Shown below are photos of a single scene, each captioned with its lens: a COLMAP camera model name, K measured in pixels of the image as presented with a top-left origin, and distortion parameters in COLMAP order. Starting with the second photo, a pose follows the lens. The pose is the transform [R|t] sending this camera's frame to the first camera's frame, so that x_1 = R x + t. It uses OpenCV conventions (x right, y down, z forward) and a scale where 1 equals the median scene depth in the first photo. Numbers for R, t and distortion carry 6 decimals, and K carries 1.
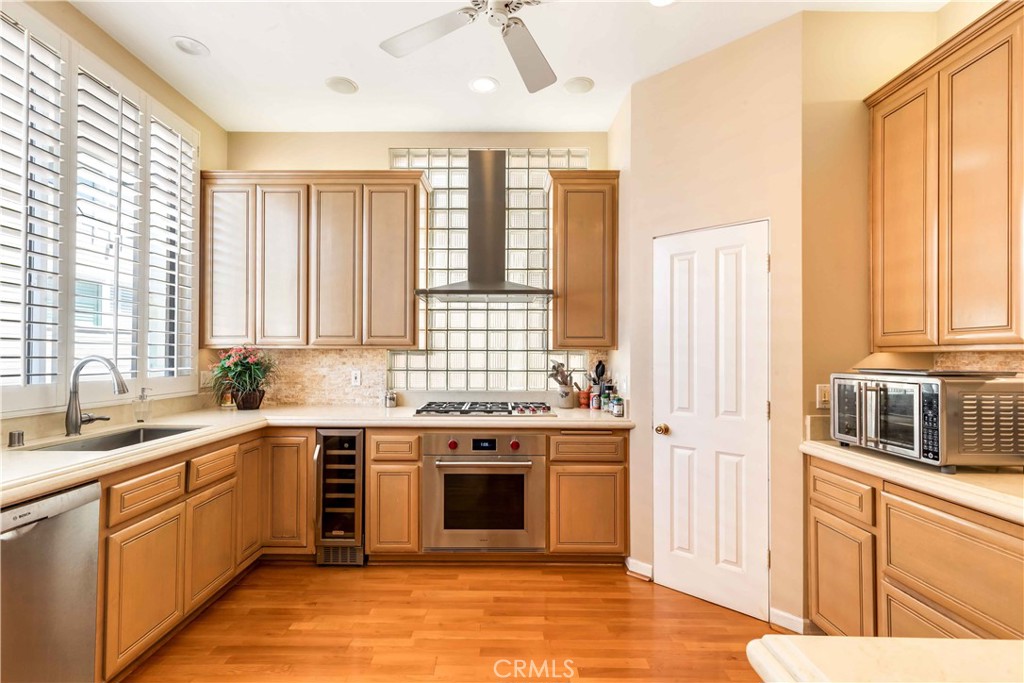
lens RADIAL K [[494.1, 0, 491.9], [0, 494.1, 344.6], [0, 0, 1]] dist [0.033158, 0.000206]
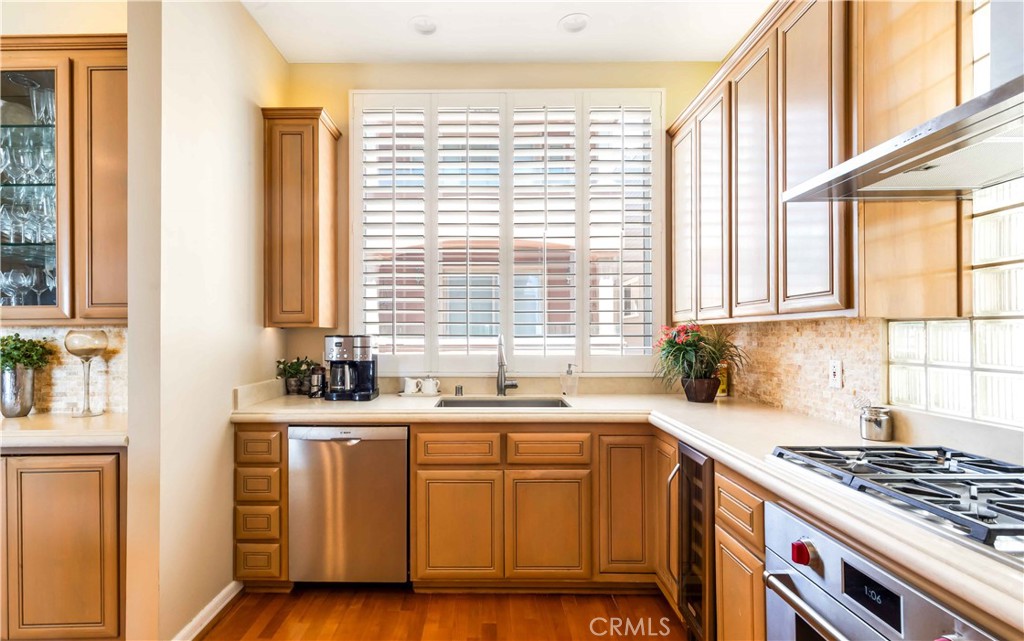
lens RADIAL K [[502.4, 0, 509.3], [0, 502.4, 339.8], [0, 0, 1]] dist [-0.000053, 0.000085]
pose [[0.019611, 0.002717, -0.999804, 0.298931], [0.017689, 0.999839, 0.003064, 0.023162], [0.999651, -0.017745, 0.019560, 0.673127]]
